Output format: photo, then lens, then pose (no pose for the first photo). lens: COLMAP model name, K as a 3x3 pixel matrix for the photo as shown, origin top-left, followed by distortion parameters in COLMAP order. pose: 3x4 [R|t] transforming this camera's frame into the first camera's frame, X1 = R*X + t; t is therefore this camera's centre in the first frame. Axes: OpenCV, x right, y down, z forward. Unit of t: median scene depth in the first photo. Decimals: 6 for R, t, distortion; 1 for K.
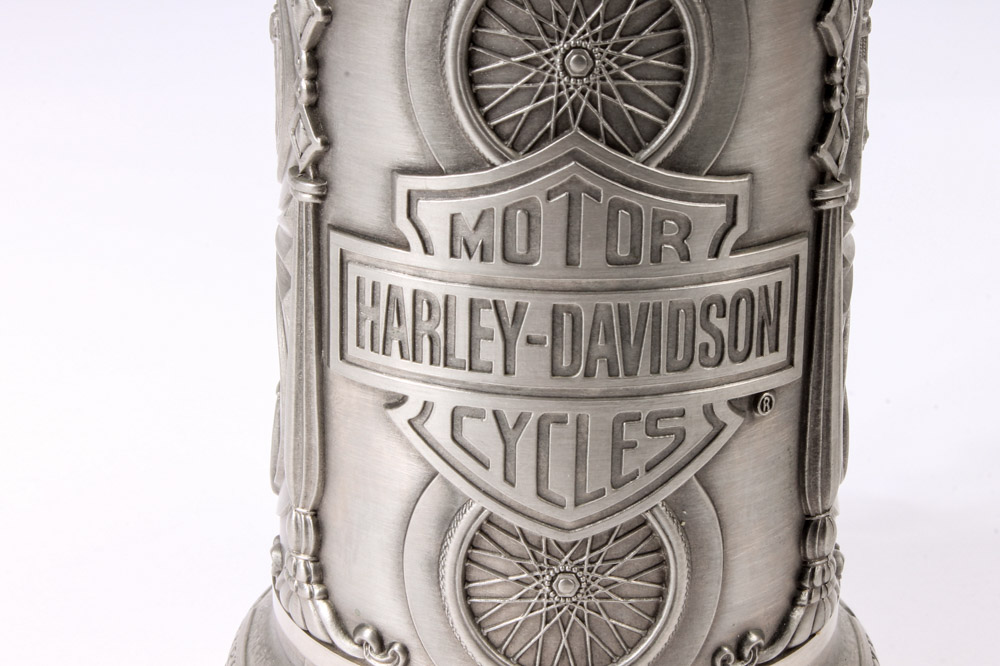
lens RADIAL K [[2401.0, 0, 500.0], [0, 2401.0, 333.0], [0, 0, 1]] dist [0.045199, 0.651720]
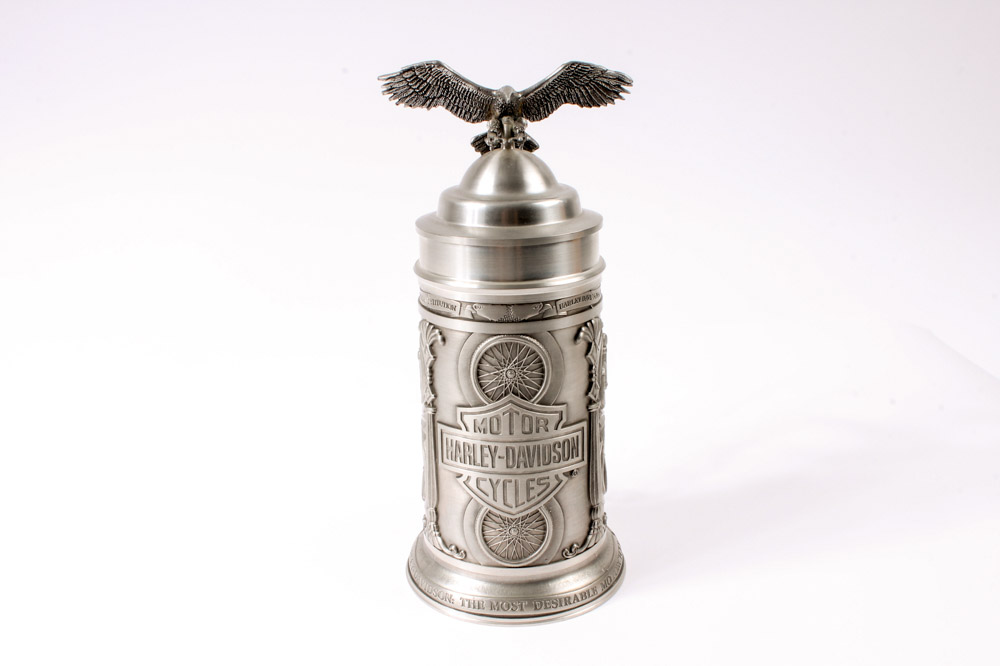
lens RADIAL K [[1040.0, 0, 500.0], [0, 1040.0, 333.0], [0, 0, 1]] dist [-0.128438, 0.001273]
pose [[0.999263, -0.029179, -0.024938, 0.052398], [0.027902, 0.998356, -0.050077, -0.093380], [0.026358, 0.049344, 0.998434, -0.400662]]
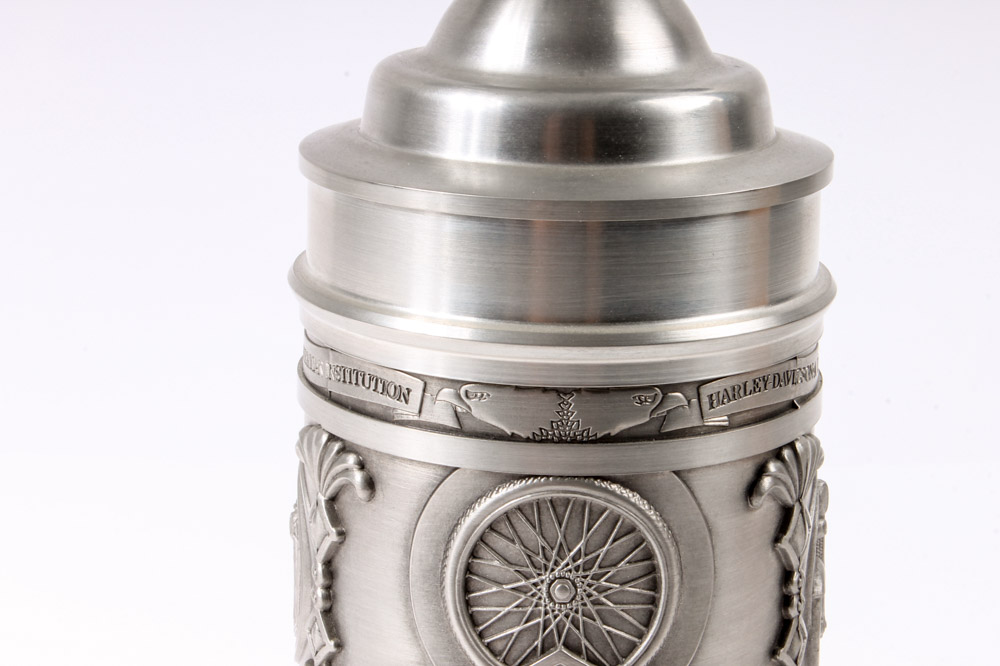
lens RADIAL K [[2401.0, 0, 500.0], [0, 2401.0, 333.0], [0, 0, 1]] dist [0.045199, 0.651720]
pose [[0.999980, 0.003913, -0.004931, 0.008014], [-0.004362, 0.995494, -0.094720, -0.120661], [0.004539, 0.094740, 0.995492, -0.132113]]
